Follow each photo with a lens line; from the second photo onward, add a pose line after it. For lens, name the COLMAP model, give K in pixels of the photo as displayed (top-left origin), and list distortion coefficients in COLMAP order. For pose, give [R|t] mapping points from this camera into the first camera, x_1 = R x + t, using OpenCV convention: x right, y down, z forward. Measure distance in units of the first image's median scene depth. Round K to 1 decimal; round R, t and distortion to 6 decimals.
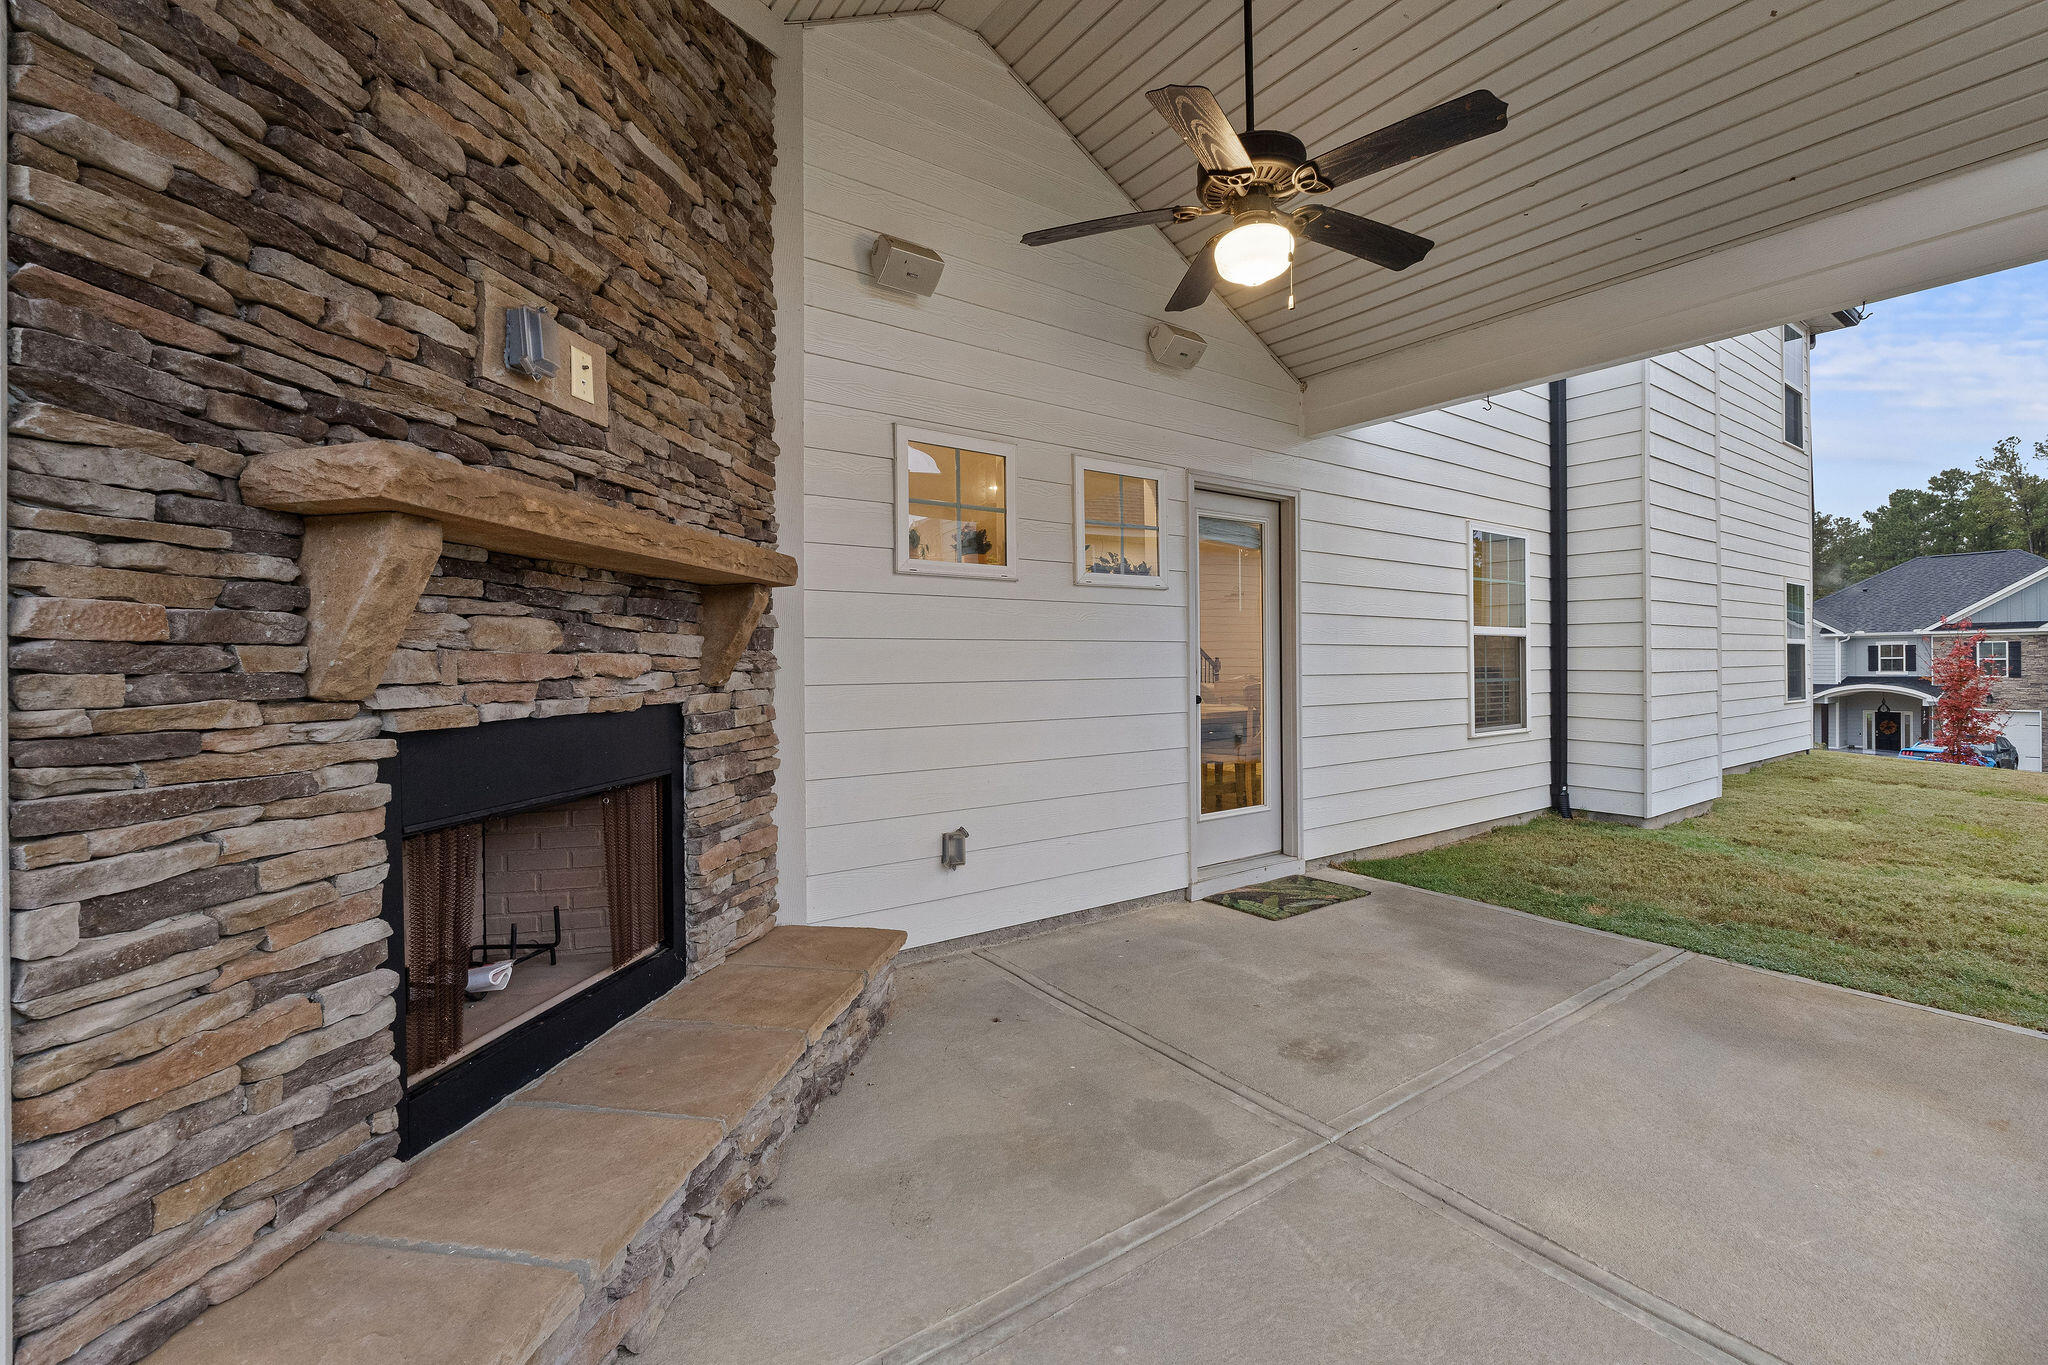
lens RADIAL K [[872.4, 0, 1047.3], [0, 872.4, 657.3], [0, 0, 1]] dist [-0.001119, -0.000525]
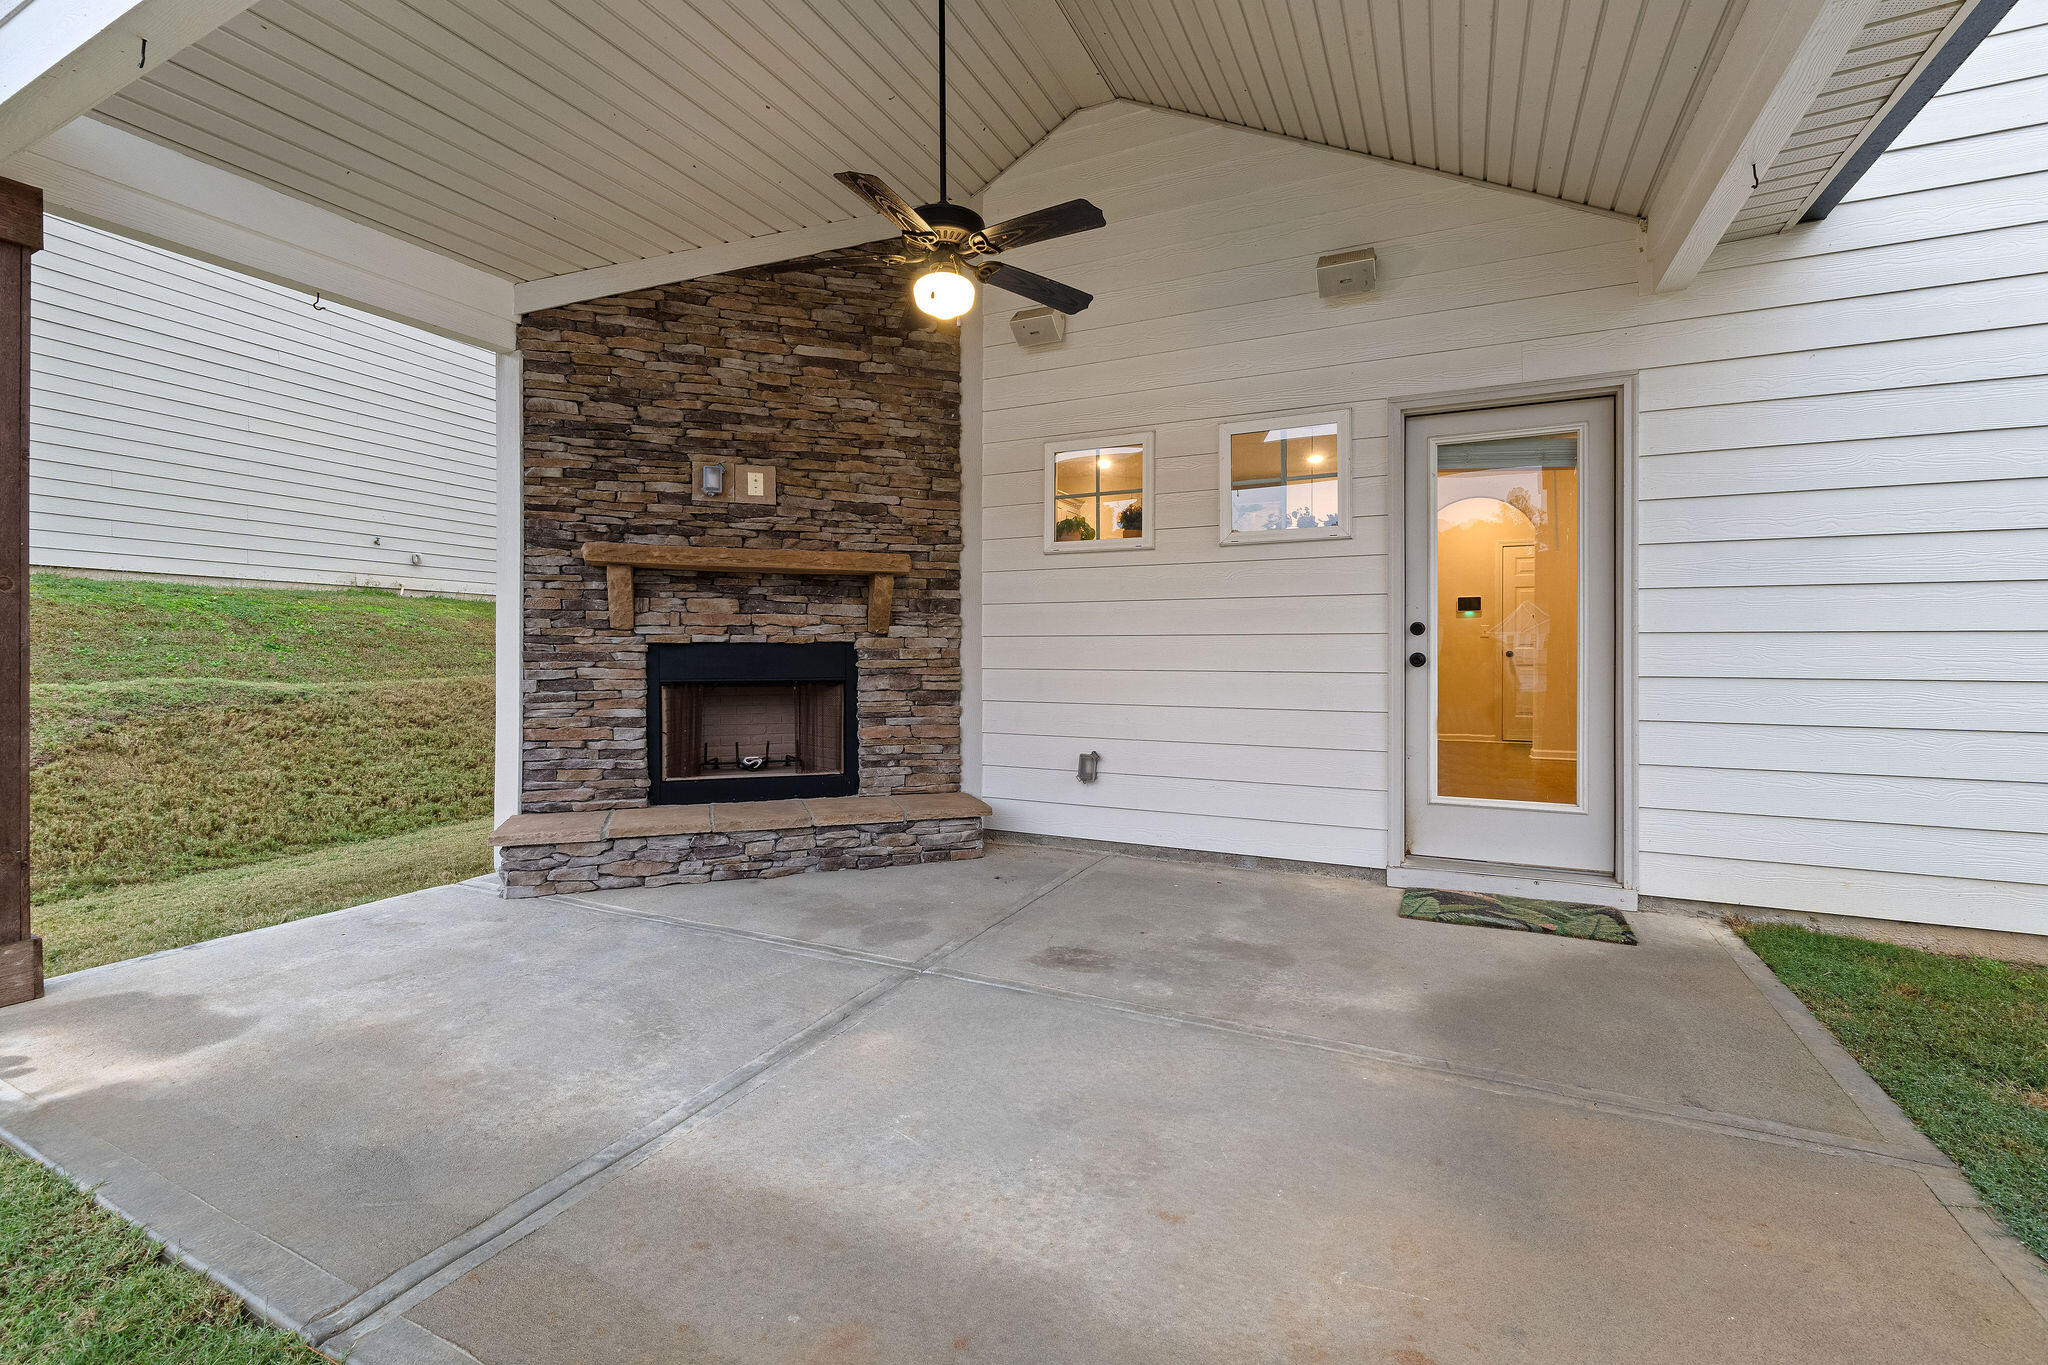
lens RADIAL K [[872.4, 0, 1047.3], [0, 872.4, 657.3], [0, 0, 1]] dist [-0.001119, -0.000525]
pose [[0.484307, 0.010659, -0.874833, 1.684172], [0.002457, 0.999905, 0.013543, 0.073927], [0.874894, -0.008708, 0.484235, 0.584015]]
